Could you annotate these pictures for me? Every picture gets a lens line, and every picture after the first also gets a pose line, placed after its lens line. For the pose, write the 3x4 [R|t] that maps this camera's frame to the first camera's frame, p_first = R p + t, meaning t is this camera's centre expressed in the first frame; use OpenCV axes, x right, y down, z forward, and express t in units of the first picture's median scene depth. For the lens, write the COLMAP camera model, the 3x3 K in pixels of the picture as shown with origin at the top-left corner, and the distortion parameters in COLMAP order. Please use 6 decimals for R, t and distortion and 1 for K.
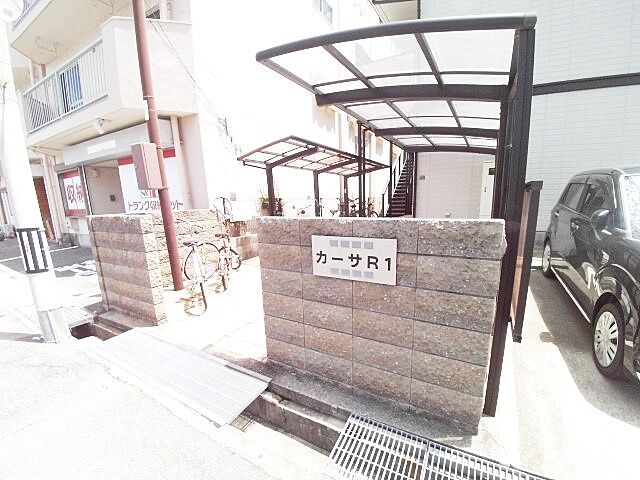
lens RADIAL K [[260.4, 0, 320.0], [0, 260.4, 240.0], [0, 0, 1]] dist [0.000716, -0.000029]
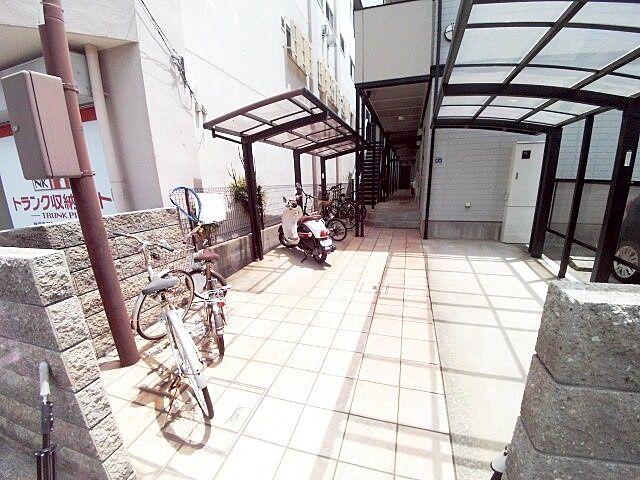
lens RADIAL K [[269.2, 0, 320.0], [0, 269.2, 240.0], [0, 0, 1]] dist [-0.038384, -0.000444]
pose [[0.973545, -0.053232, 0.222209, -0.215084], [0.042299, 0.997662, 0.053677, -0.061714], [-0.224547, -0.042858, 0.973520, 0.319917]]
